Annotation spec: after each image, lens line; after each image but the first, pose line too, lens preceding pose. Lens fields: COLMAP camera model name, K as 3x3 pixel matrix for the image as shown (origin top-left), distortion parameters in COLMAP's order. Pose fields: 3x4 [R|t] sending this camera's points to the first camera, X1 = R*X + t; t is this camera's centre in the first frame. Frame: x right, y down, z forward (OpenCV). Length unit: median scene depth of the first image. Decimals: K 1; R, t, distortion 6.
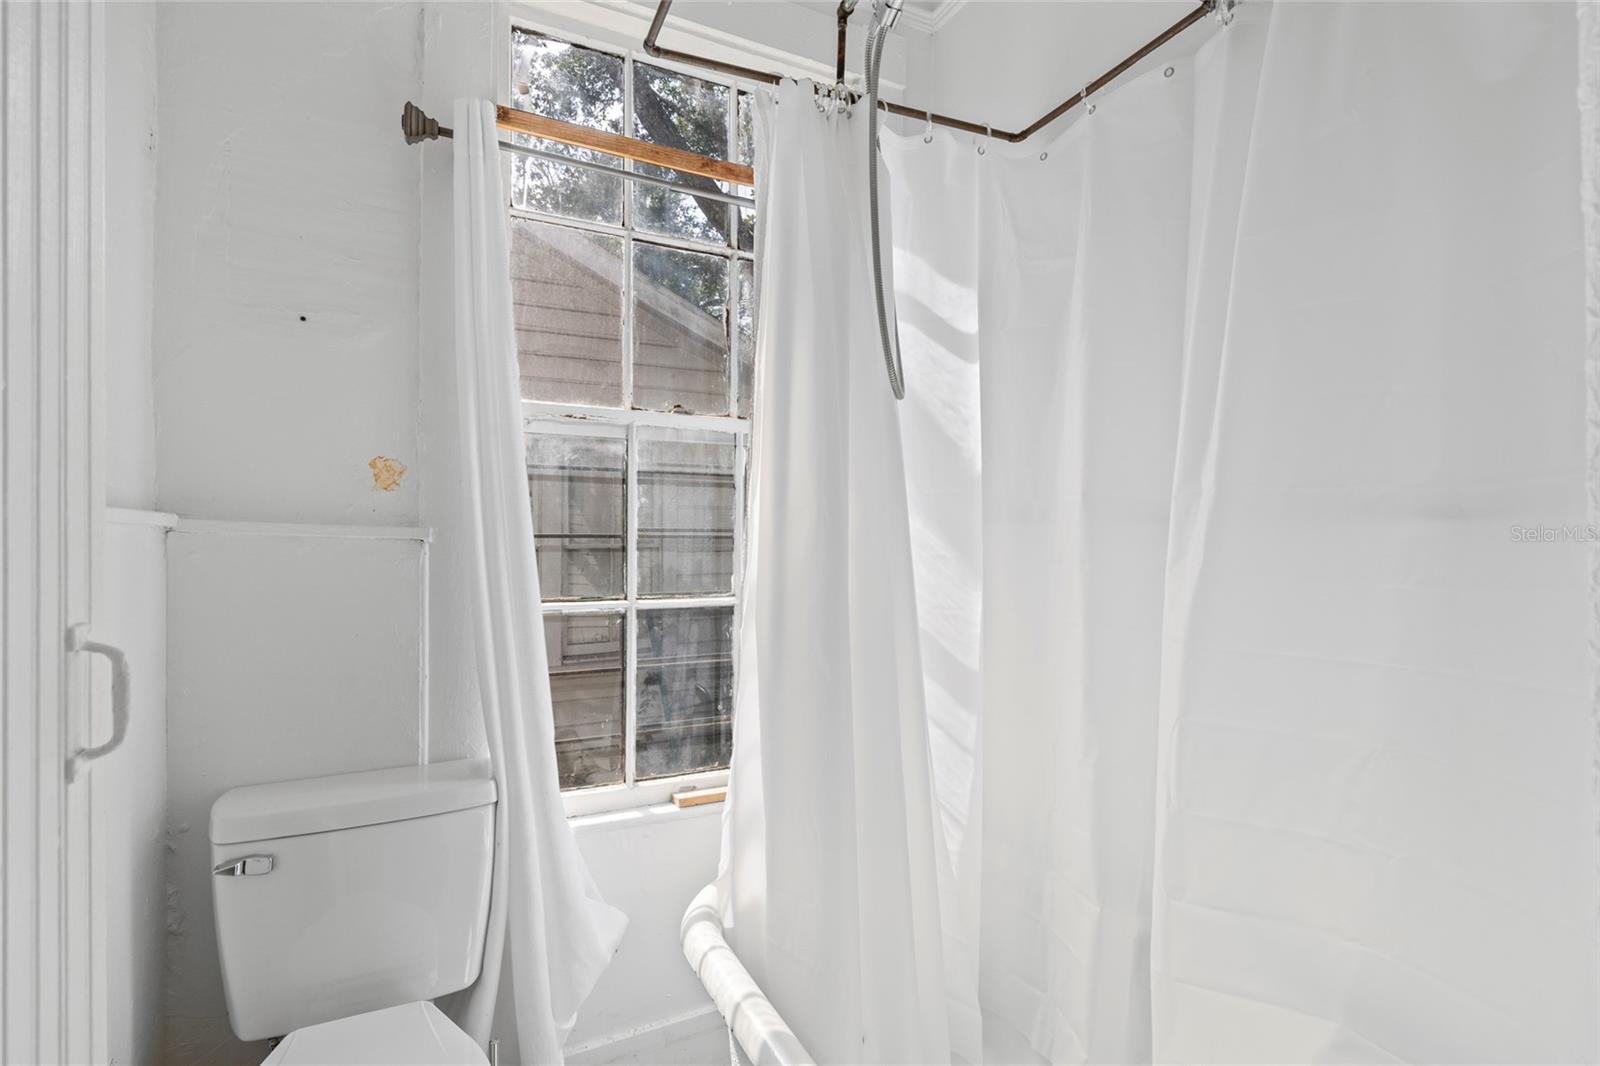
lens RADIAL K [[757.1, 0, 801.1], [0, 757.1, 551.5], [0, 0, 1]] dist [-0.000062, 0.000024]
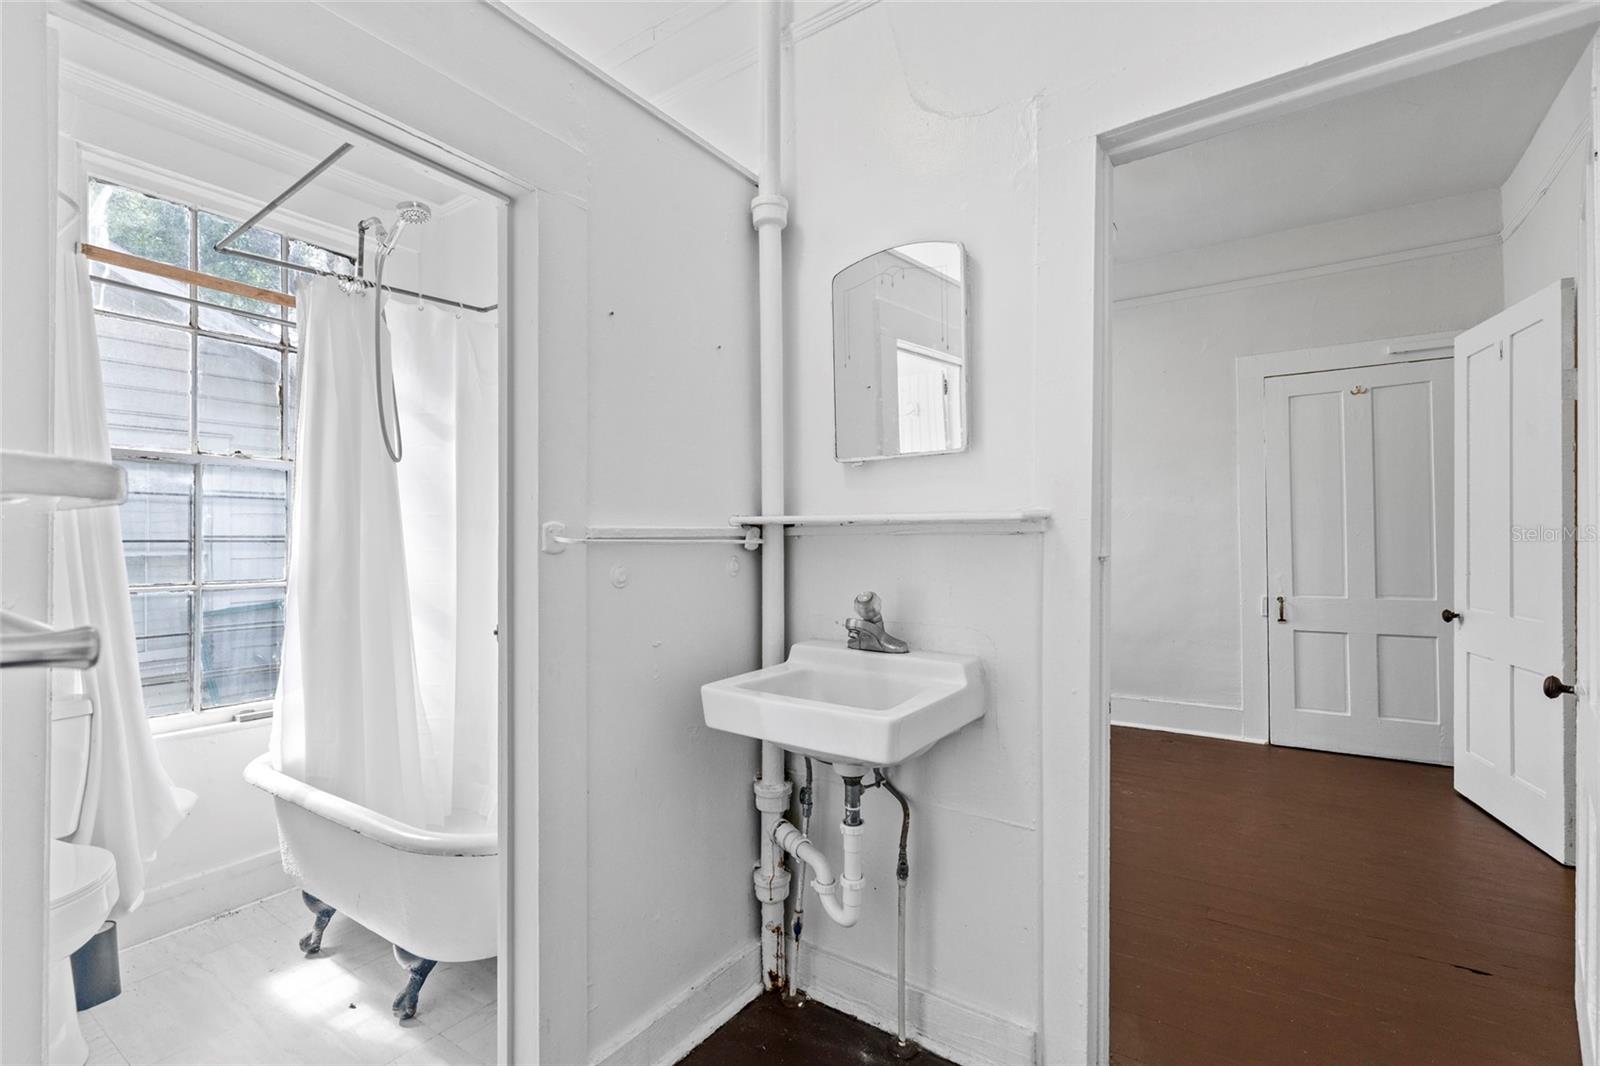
lens RADIAL K [[722.4, 0, 802.6], [0, 722.4, 540.5], [0, 0, 1]] dist [-0.000184, 0.000479]
pose [[0.872515, -0.005425, 0.488558, 0.120130], [0.014756, 0.999775, -0.015252, 0.019117], [-0.488365, 0.020517, 0.872398, -0.843772]]
